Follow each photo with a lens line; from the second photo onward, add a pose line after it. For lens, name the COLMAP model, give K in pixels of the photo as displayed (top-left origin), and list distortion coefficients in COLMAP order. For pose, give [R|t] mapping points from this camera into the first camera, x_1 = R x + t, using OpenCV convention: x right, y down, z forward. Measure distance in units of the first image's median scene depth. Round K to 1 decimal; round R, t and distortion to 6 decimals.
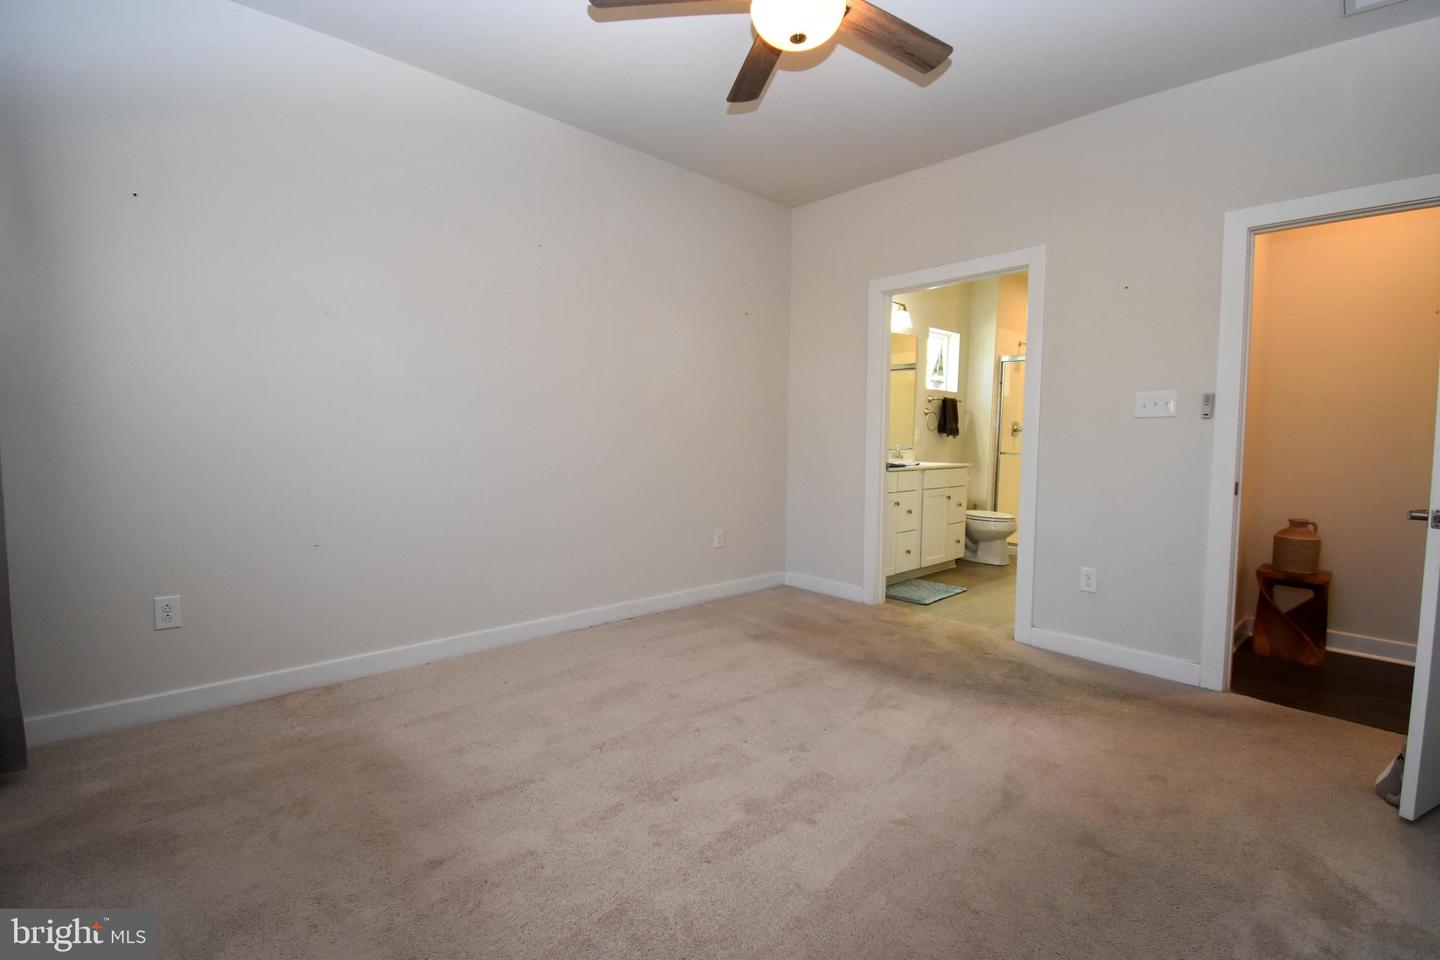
lens RADIAL K [[635.5, 0, 723.2], [0, 635.5, 477.4], [0, 0, 1]] dist [0.018927, -0.025687]
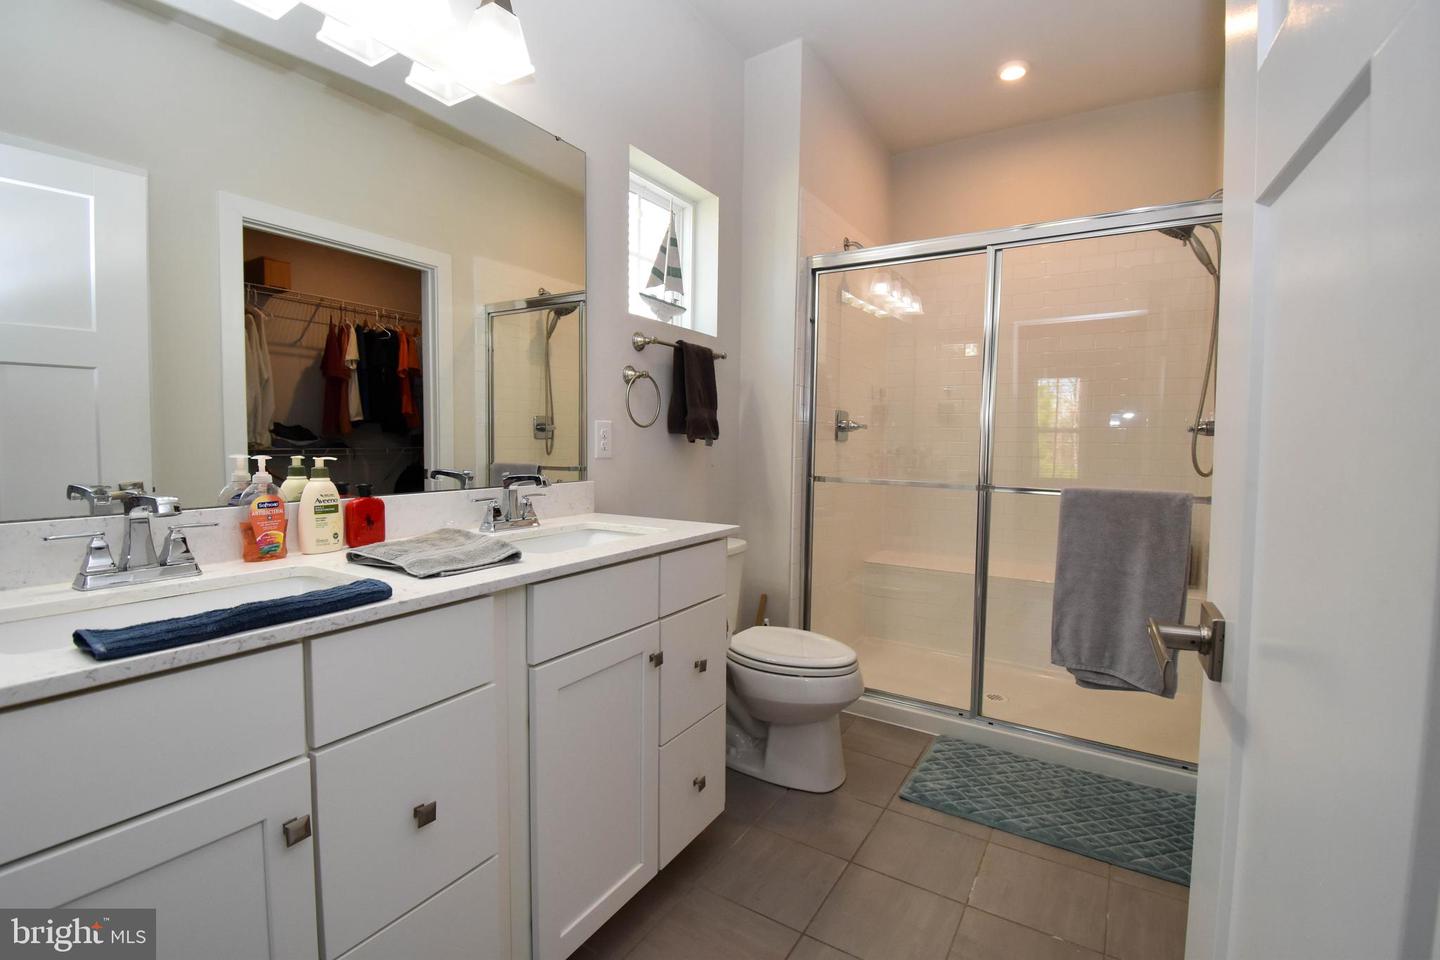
lens RADIAL K [[635.5, 0, 723.2], [0, 635.5, 477.4], [0, 0, 1]] dist [0.018927, -0.025687]
pose [[0.961794, -0.017057, 0.273243, 0.261911], [0.017049, 0.999852, 0.002404, -0.042933], [-0.273244, 0.002346, 0.961942, 0.612171]]
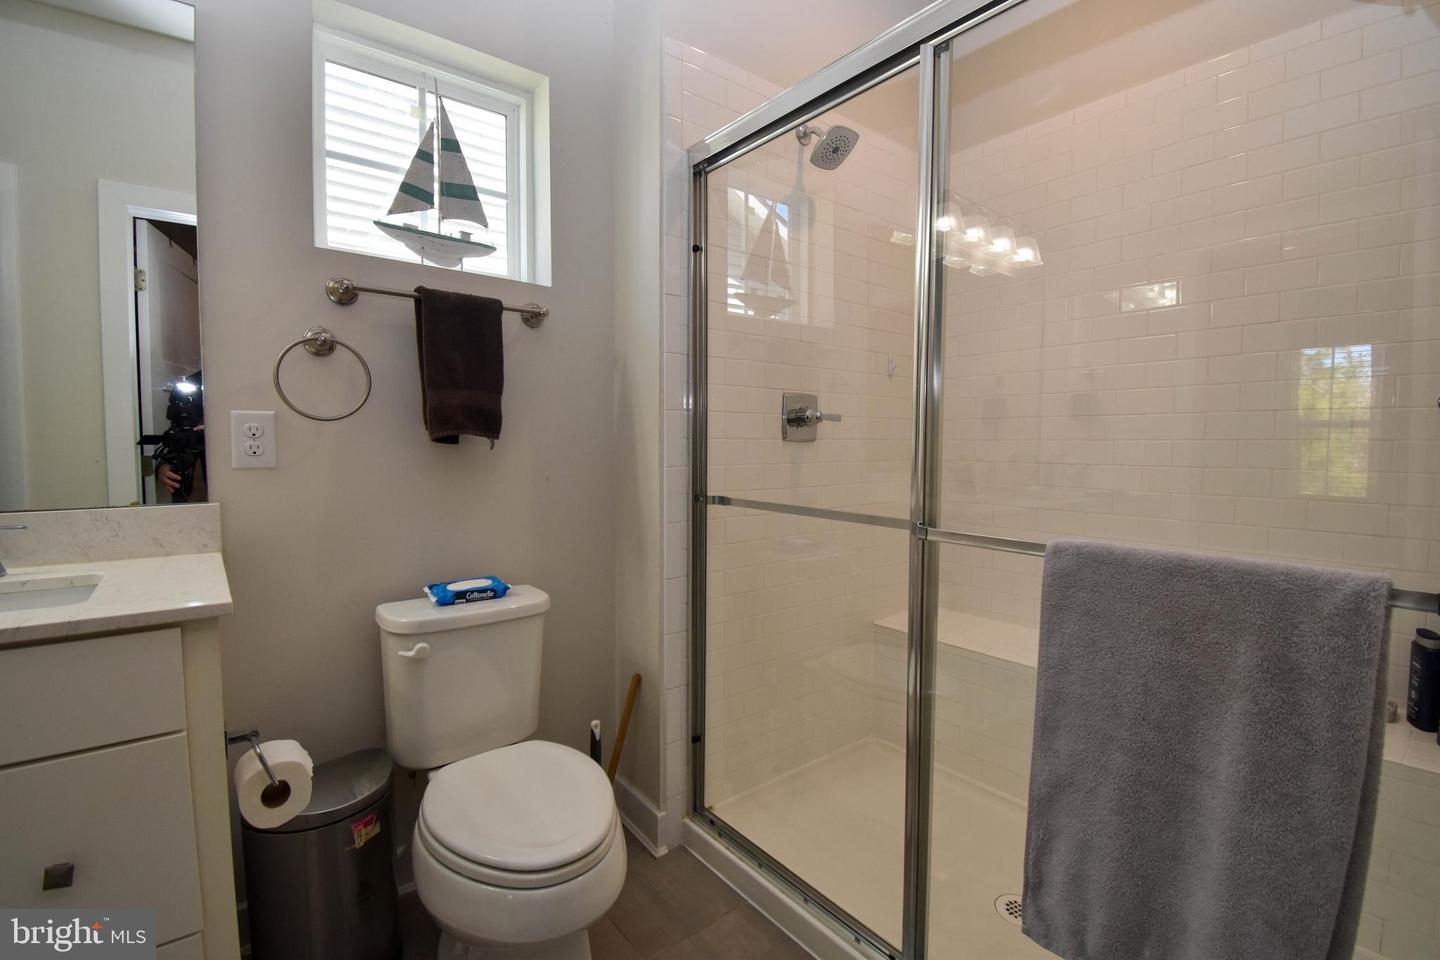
lens RADIAL K [[635.5, 0, 723.2], [0, 635.5, 477.4], [0, 0, 1]] dist [0.018927, -0.025687]
pose [[0.999666, -0.009871, -0.023899, 0.461682], [0.009661, 0.999914, -0.008884, -0.048010], [0.023985, 0.008650, 0.999675, 0.742461]]
